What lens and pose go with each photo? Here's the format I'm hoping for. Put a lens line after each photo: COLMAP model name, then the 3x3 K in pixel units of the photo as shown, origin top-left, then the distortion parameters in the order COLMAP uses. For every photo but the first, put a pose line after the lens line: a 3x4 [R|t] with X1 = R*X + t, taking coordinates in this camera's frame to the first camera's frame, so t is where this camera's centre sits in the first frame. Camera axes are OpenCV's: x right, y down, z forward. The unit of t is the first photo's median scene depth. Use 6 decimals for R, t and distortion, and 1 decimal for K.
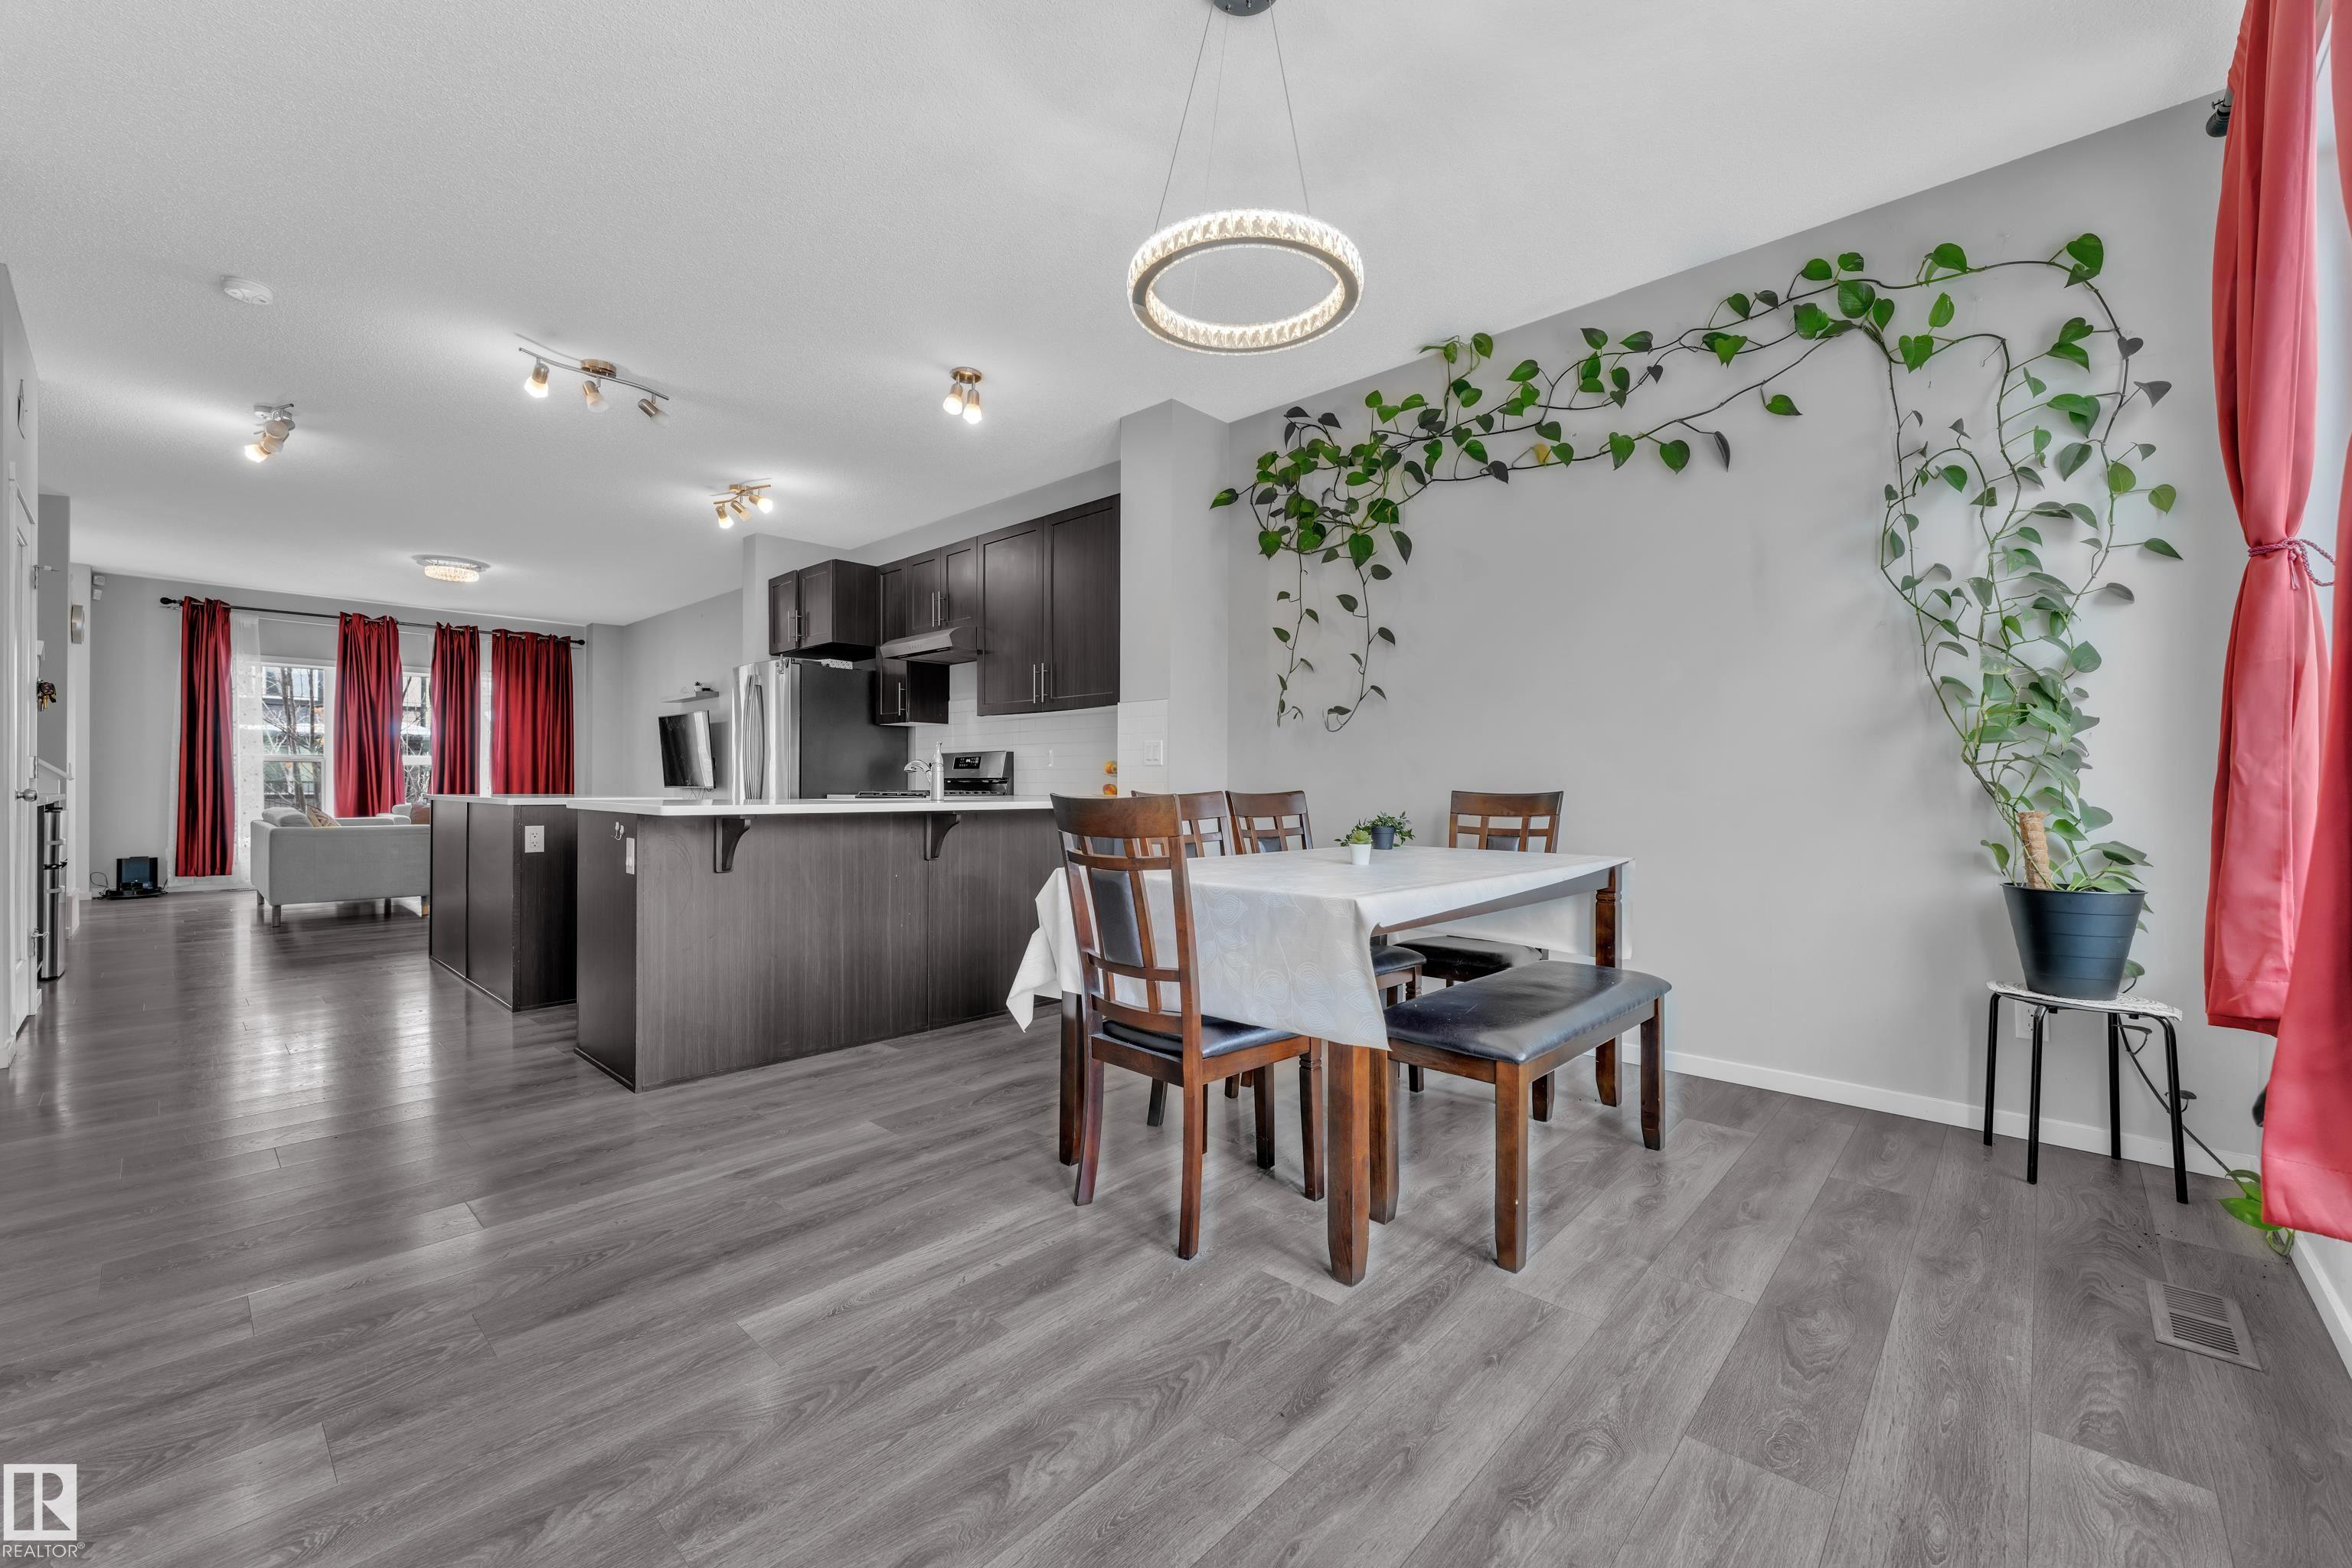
lens RADIAL K [[955.3, 0, 1189.7], [0, 955.3, 777.3], [0, 0, 1]] dist [-0.000284, 0.000594]
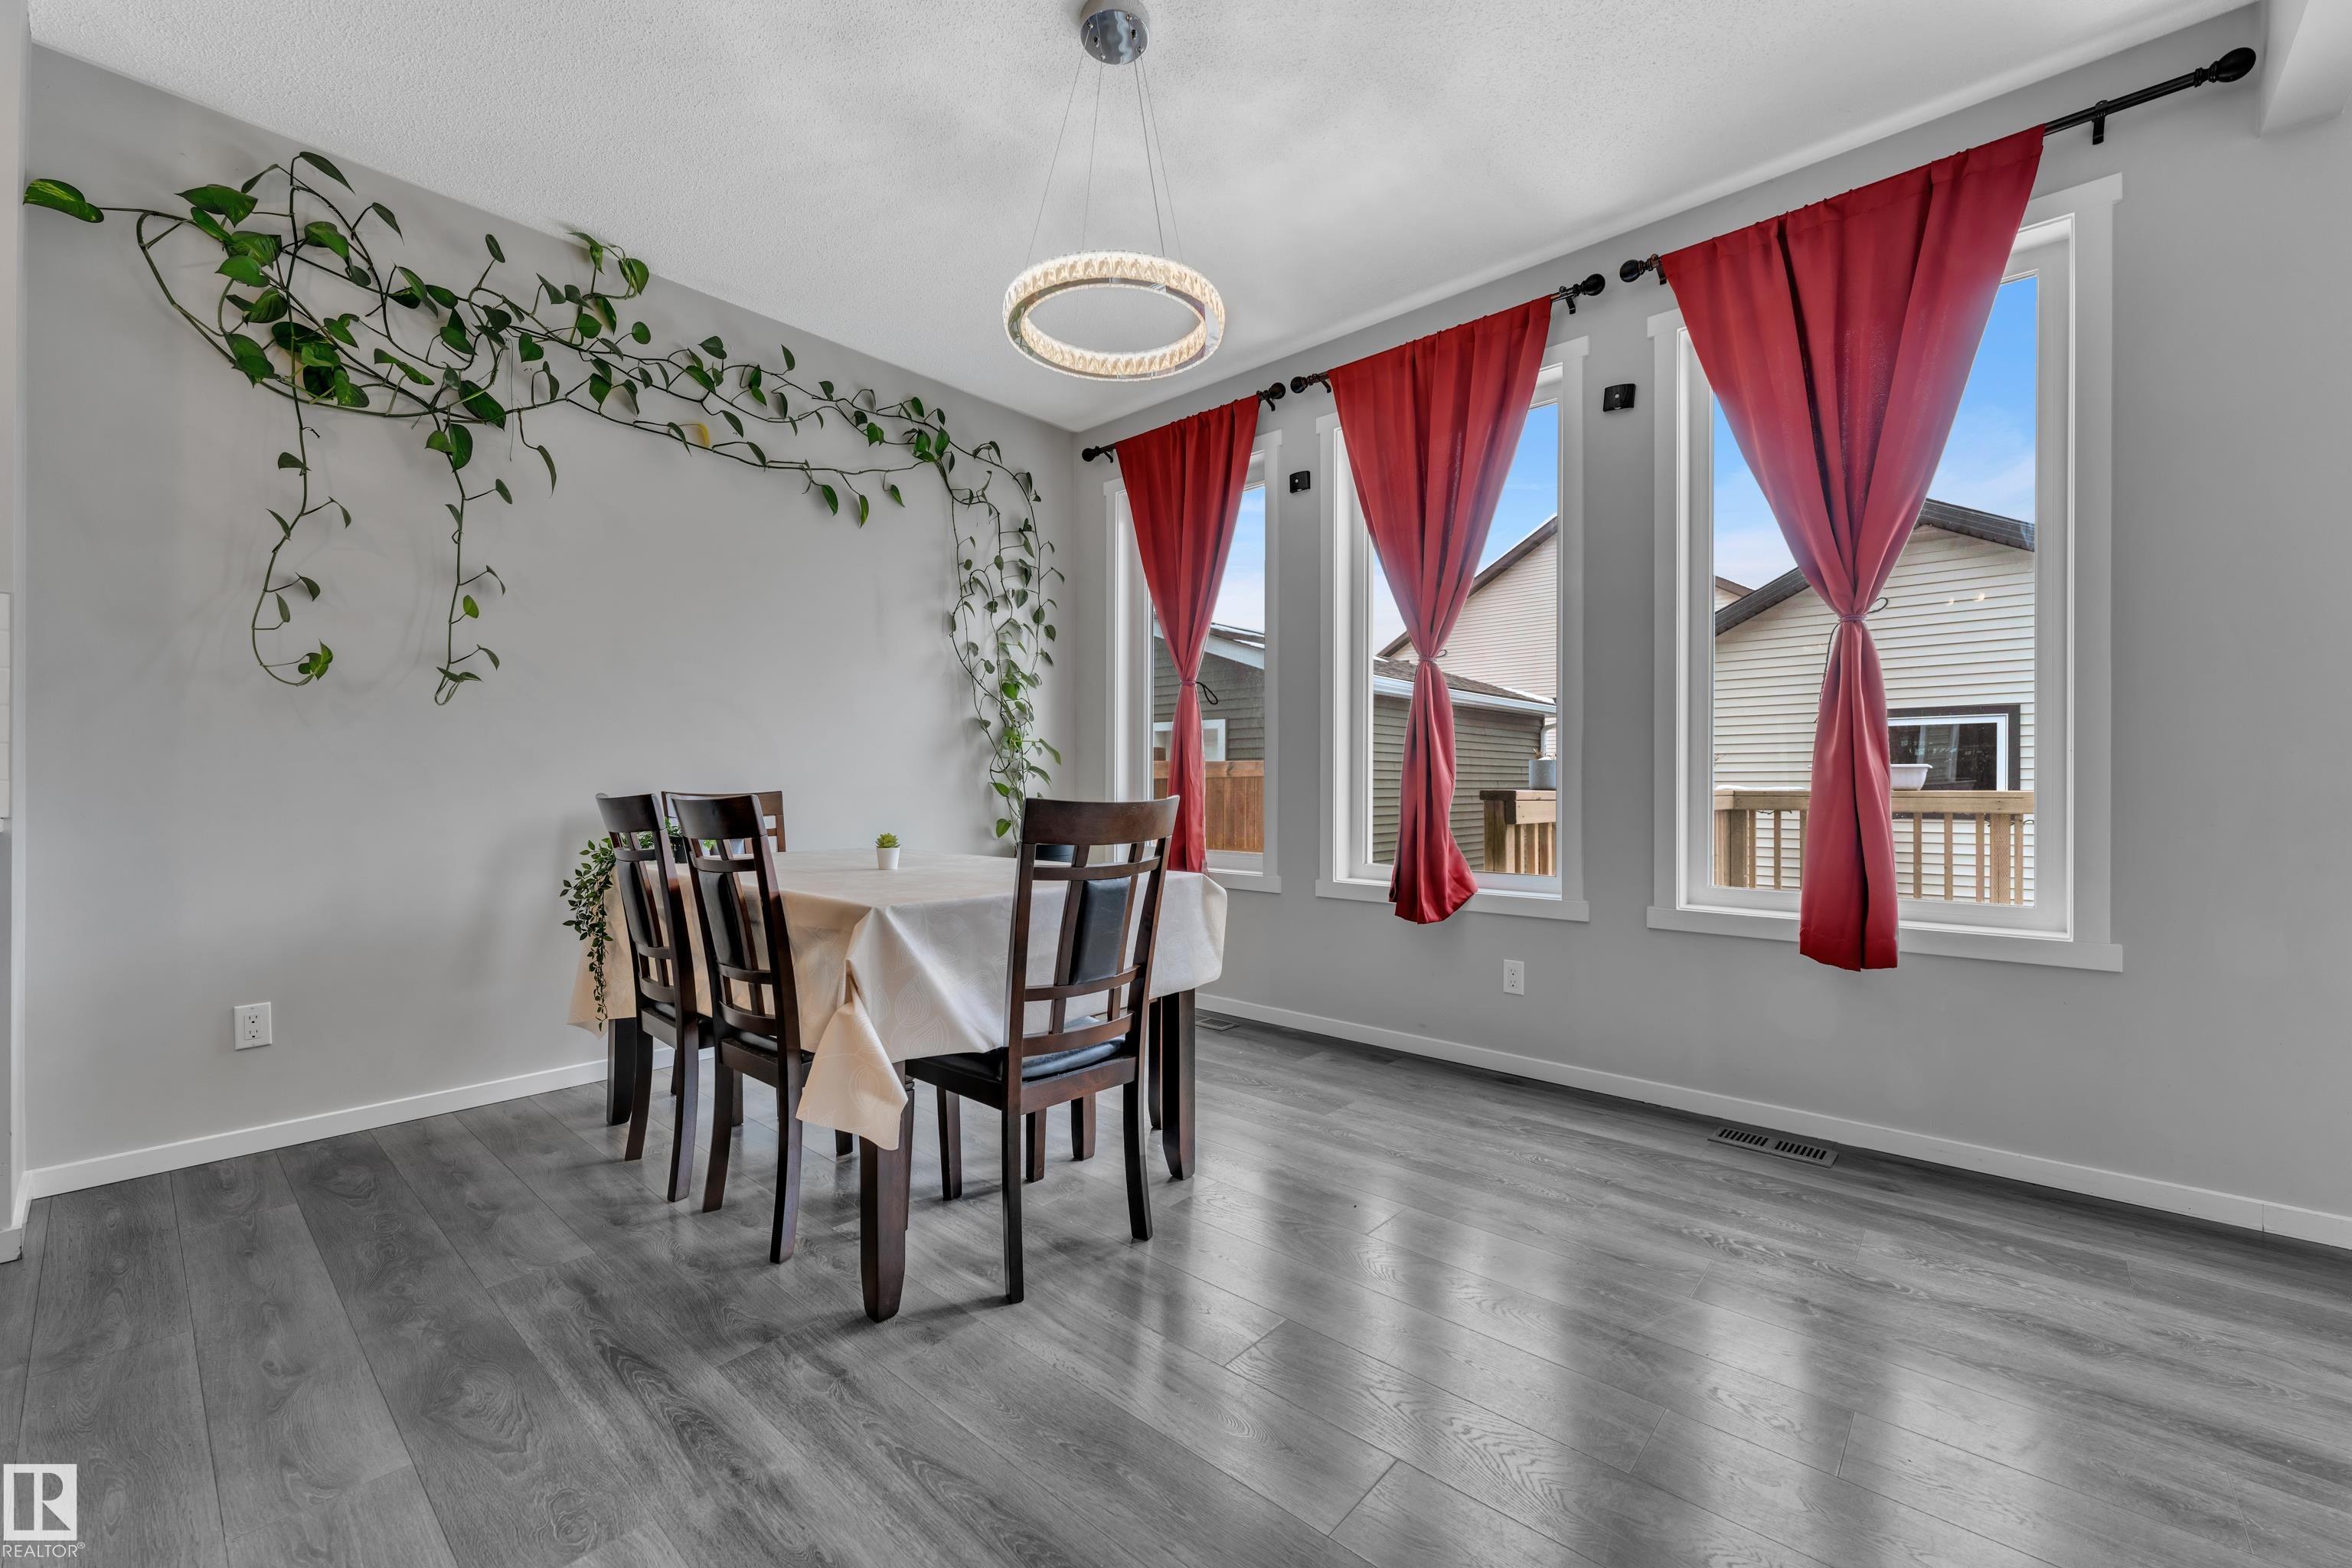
lens RADIAL K [[955.3, 0, 1154.9], [0, 955.3, 780.0], [0, 0, 1]] dist [-0.000284, 0.000594]
pose [[-0.019095, 0.004027, 0.999810, -0.380984], [-0.010268, 0.999938, -0.004223, 0.001971], [-0.999765, -0.010347, -0.019052, 0.367476]]
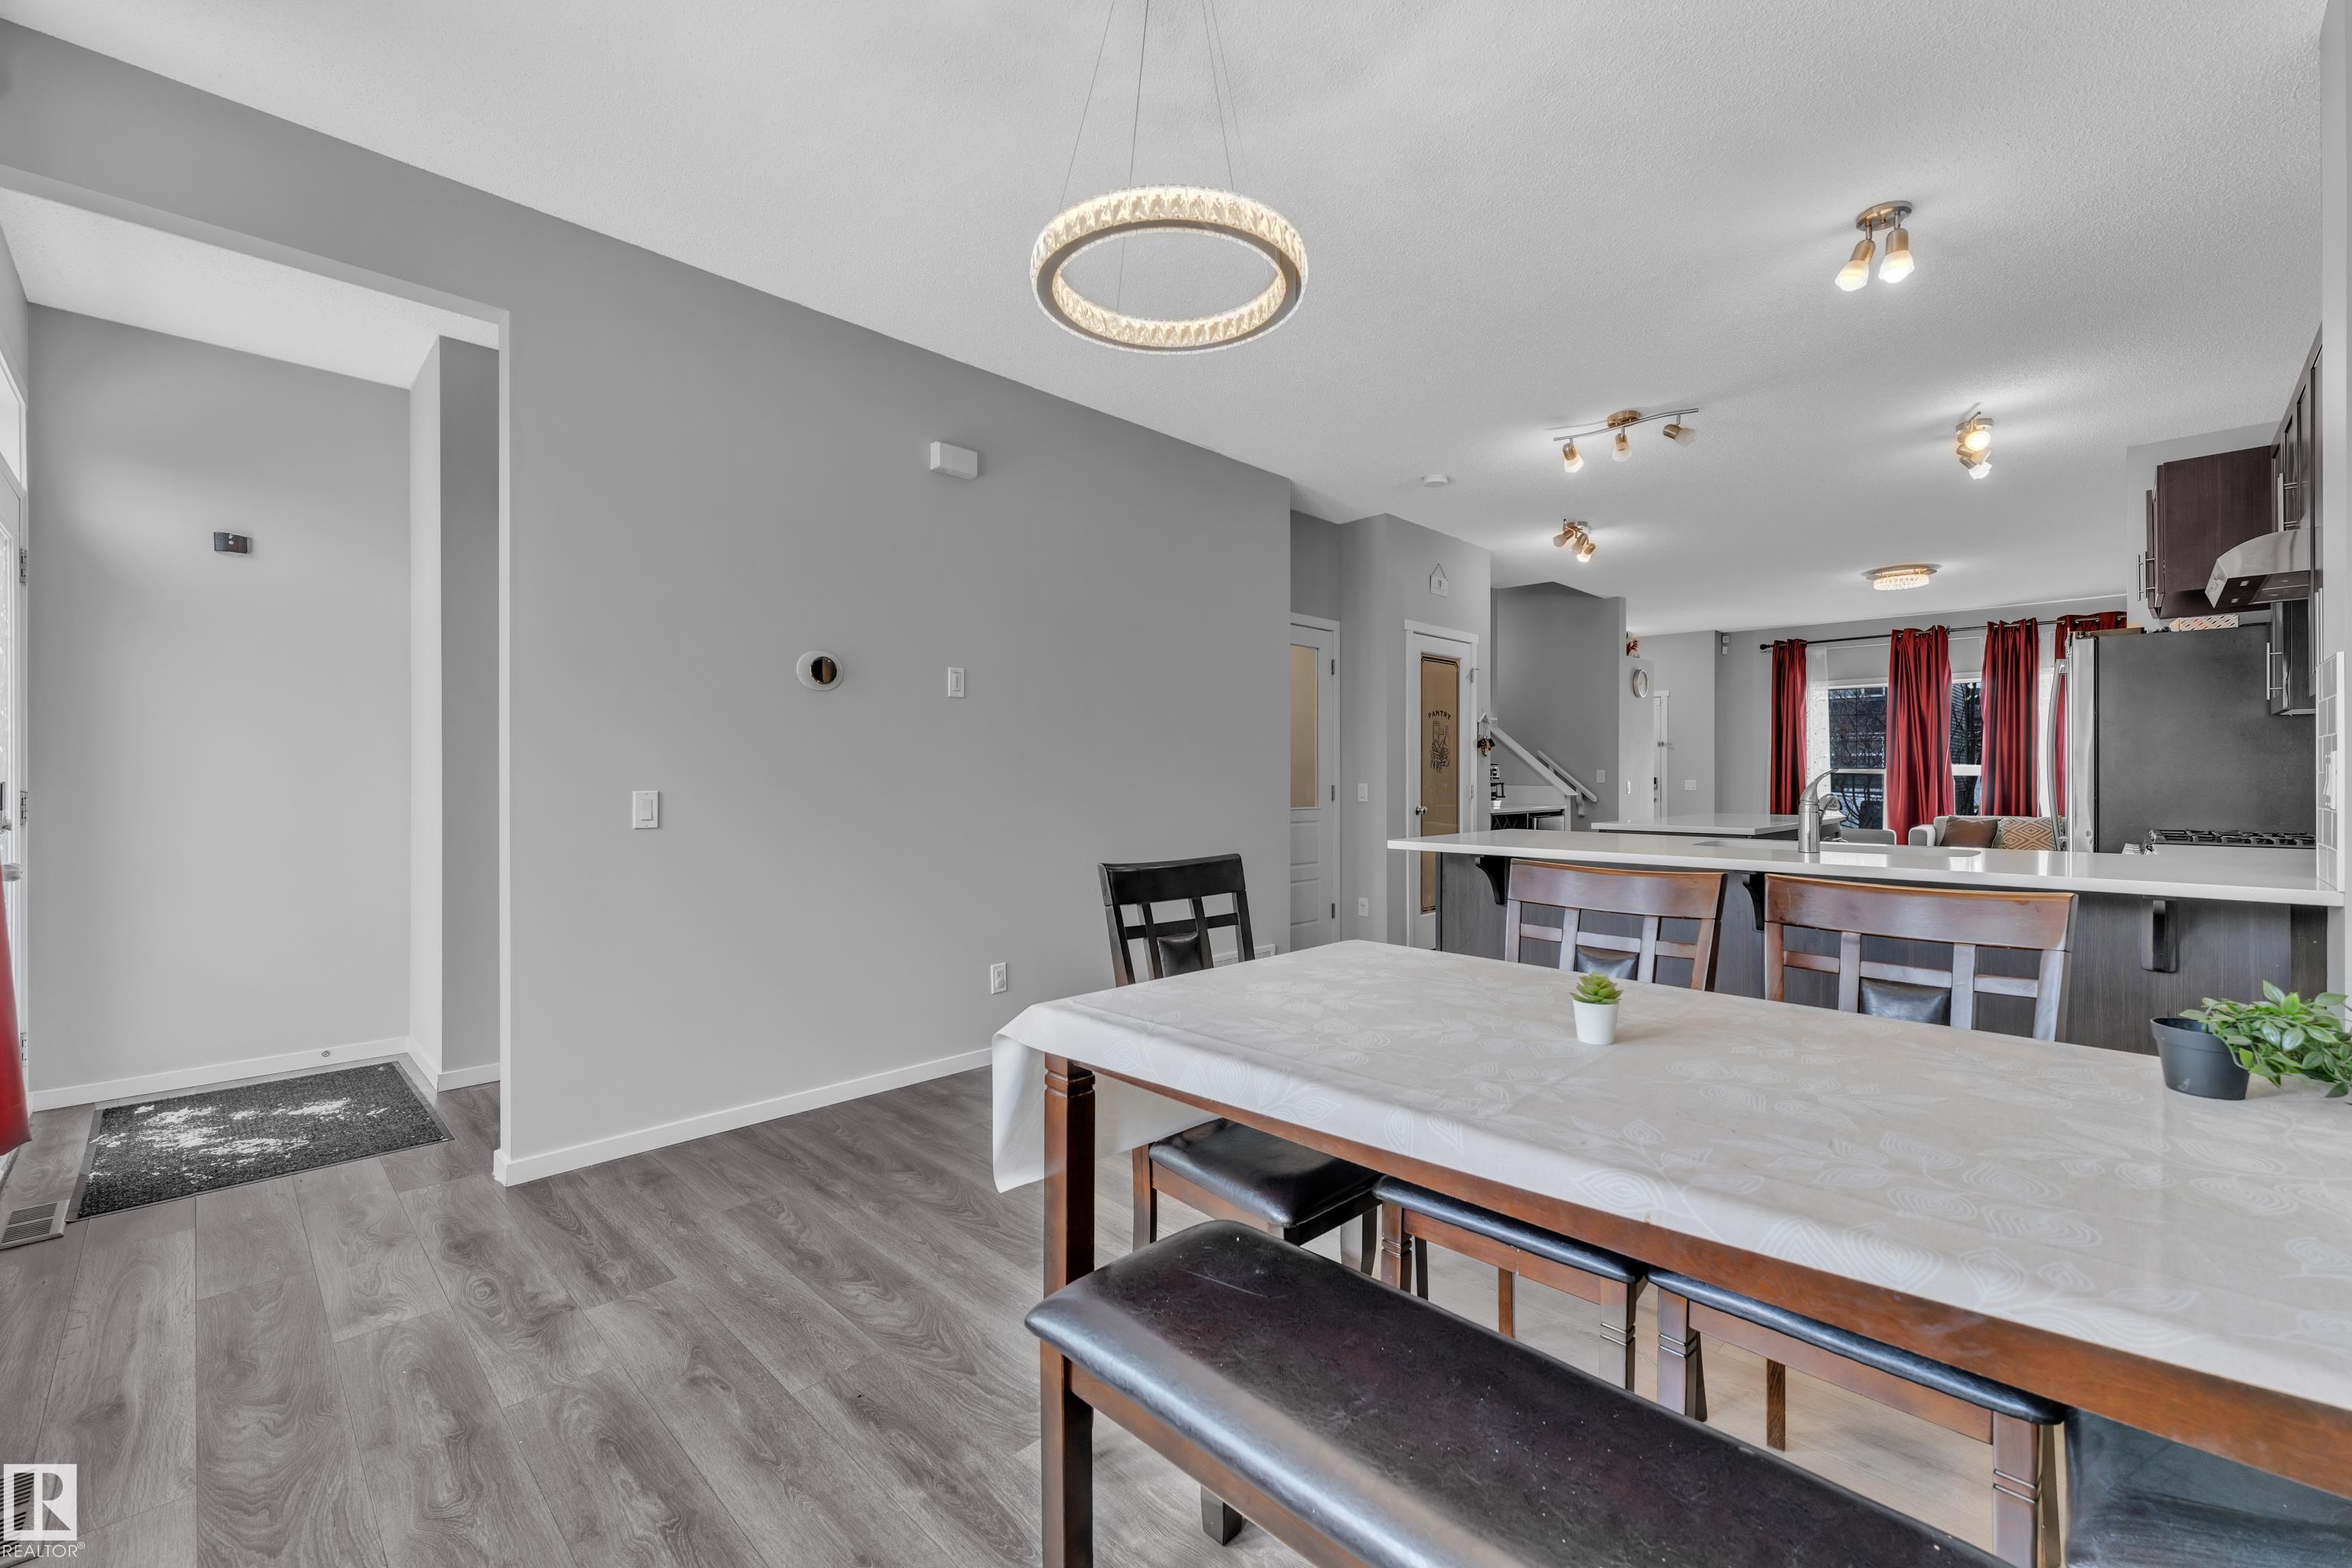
lens RADIAL K [[955.3, 0, 1135.7], [0, 955.3, 776.8], [0, 0, 1]] dist [-0.000284, 0.000594]
pose [[-0.062374, -0.005163, -0.998040, 0.336633], [0.010192, 0.999931, -0.005810, -0.023725], [0.998001, -0.010534, -0.062317, 0.380276]]
